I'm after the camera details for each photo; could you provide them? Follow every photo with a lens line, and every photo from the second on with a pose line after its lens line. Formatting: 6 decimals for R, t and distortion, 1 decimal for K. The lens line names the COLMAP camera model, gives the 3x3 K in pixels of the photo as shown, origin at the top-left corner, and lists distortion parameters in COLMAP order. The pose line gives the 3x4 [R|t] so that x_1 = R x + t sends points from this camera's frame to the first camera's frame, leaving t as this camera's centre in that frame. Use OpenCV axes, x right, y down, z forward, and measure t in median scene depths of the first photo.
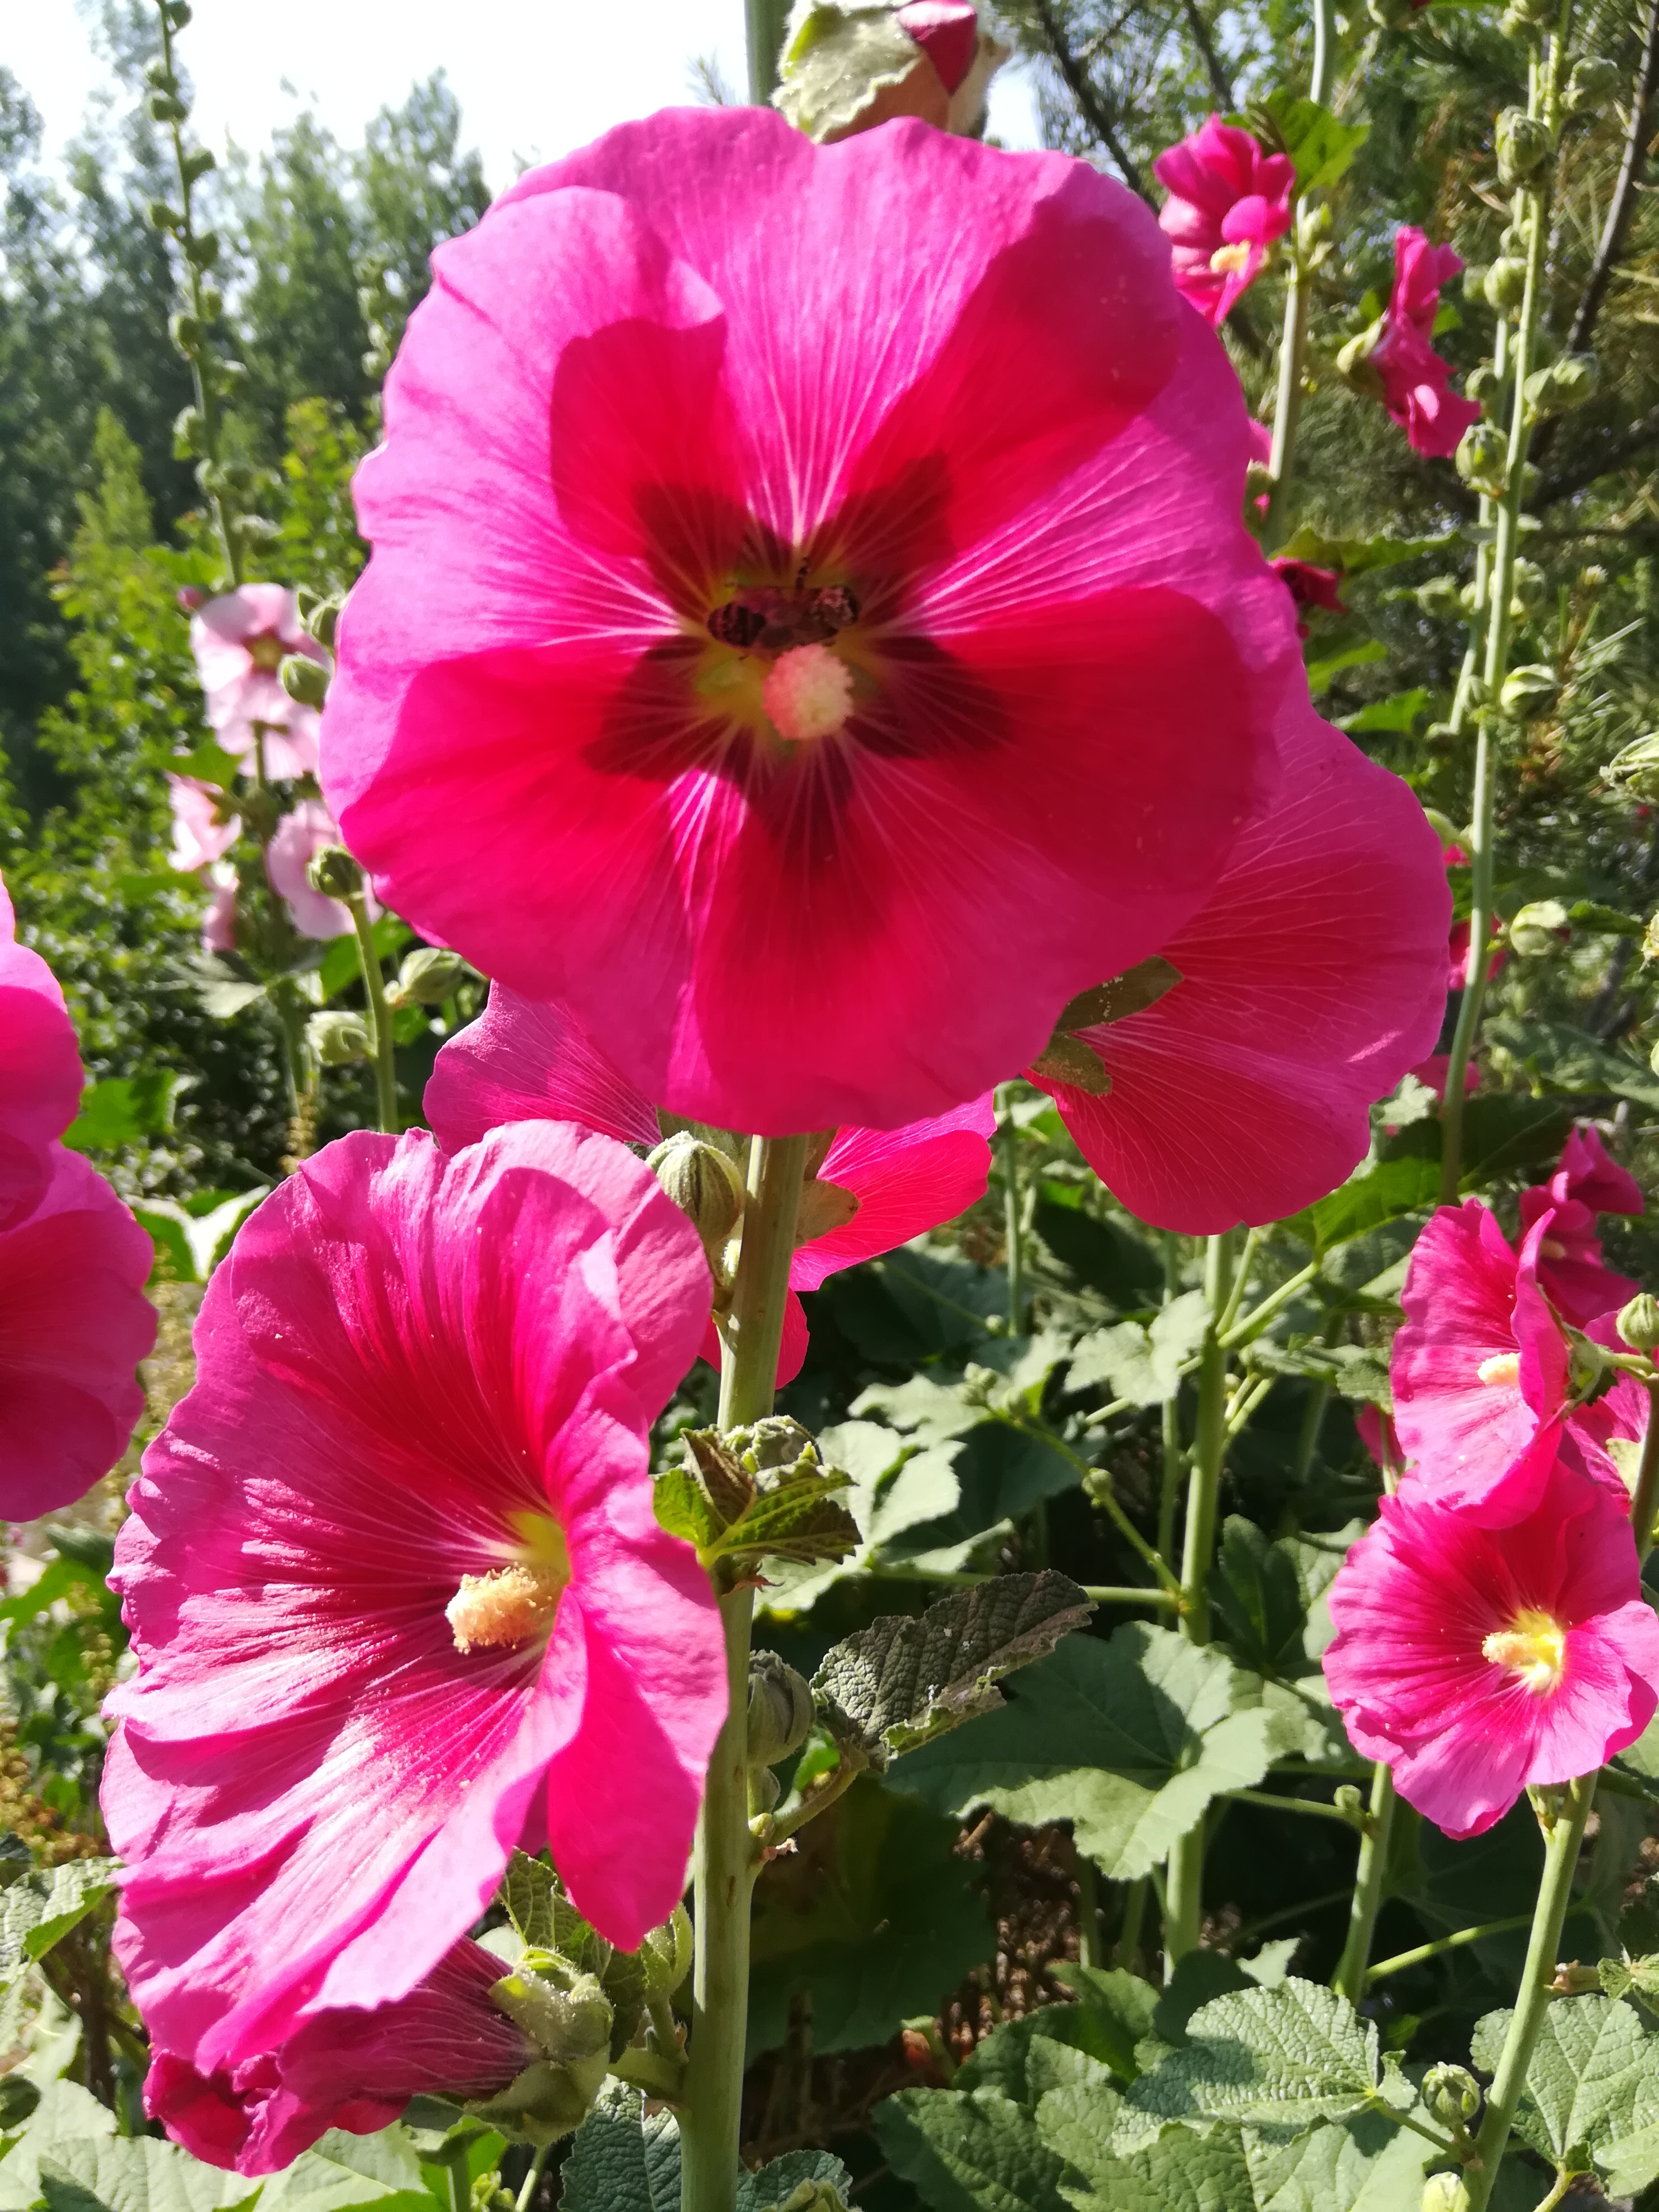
lens RADIAL K [[1682.0, 0, 811.0], [0, 1682.0, 1106.8], [0, 0, 1]] dist [0.040690, 0.081834]
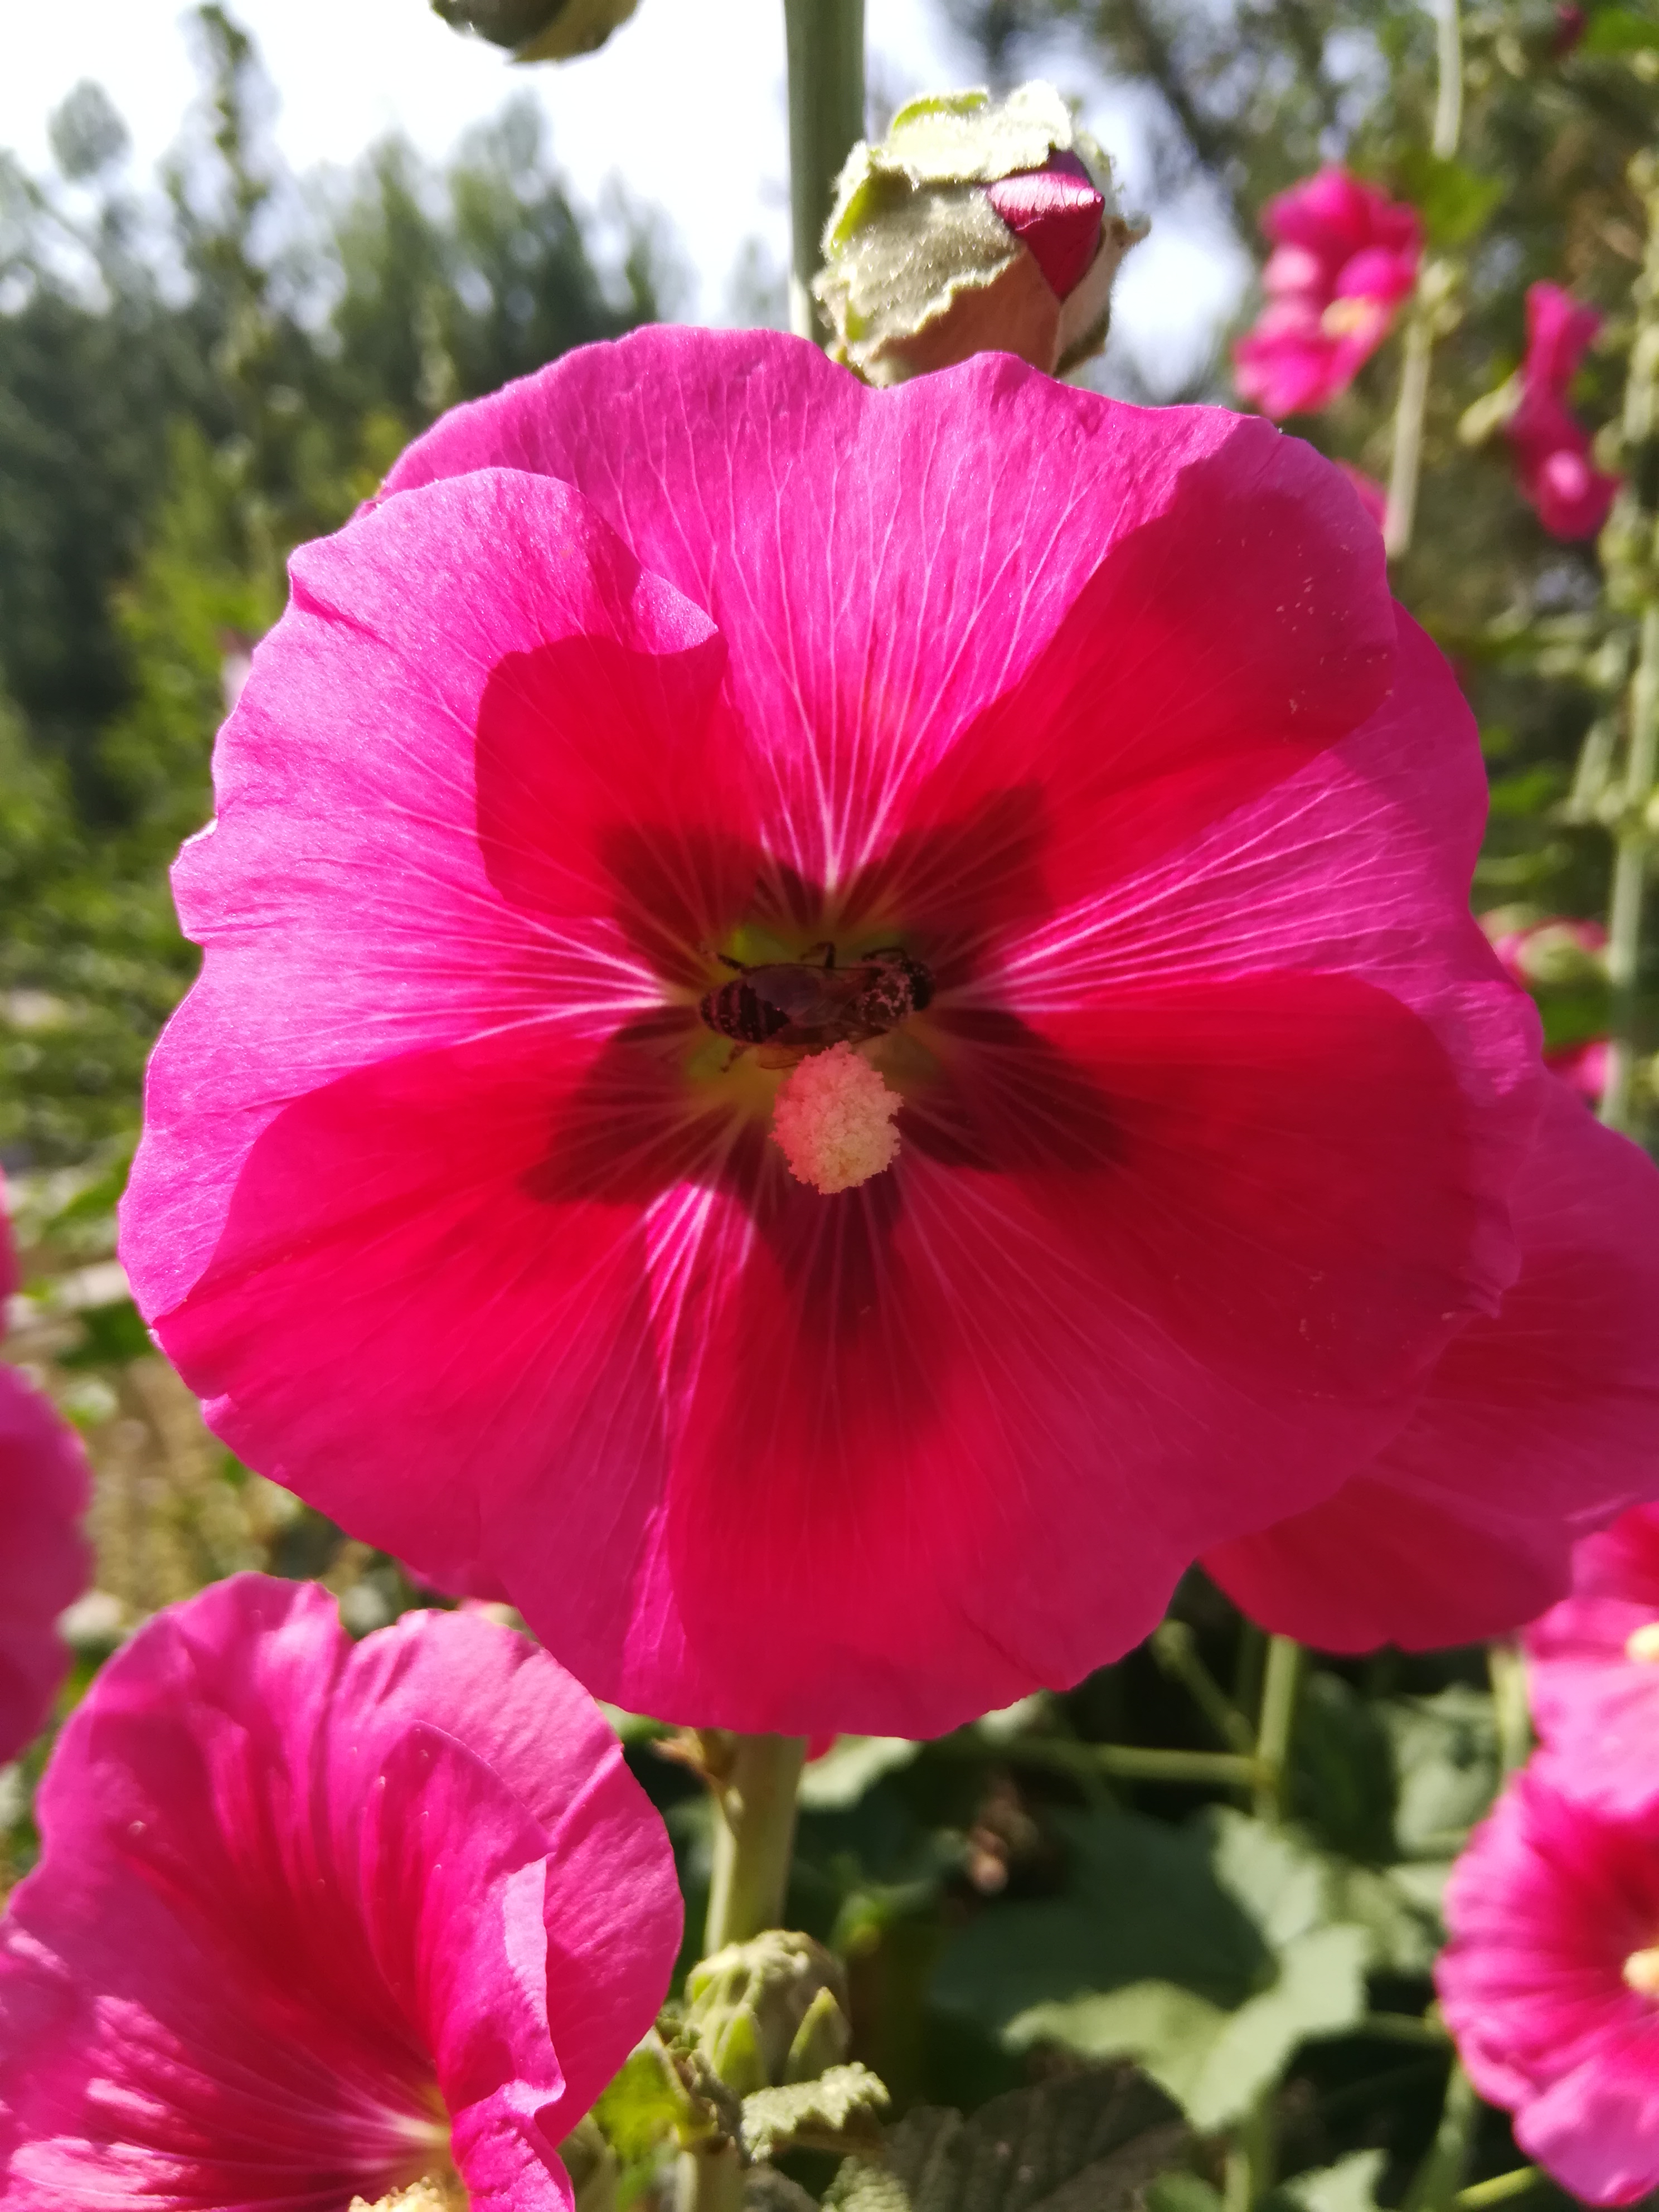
lens RADIAL K [[1693.0, 0, 829.5], [0, 1693.0, 1106.0], [0, 0, 1]] dist [-0.007791, 0.084845]
pose [[0.999200, 0.026723, -0.029738, 0.015061], [-0.026598, 0.999636, 0.004595, -0.244971], [0.029850, -0.003801, 0.999547, 0.285371]]
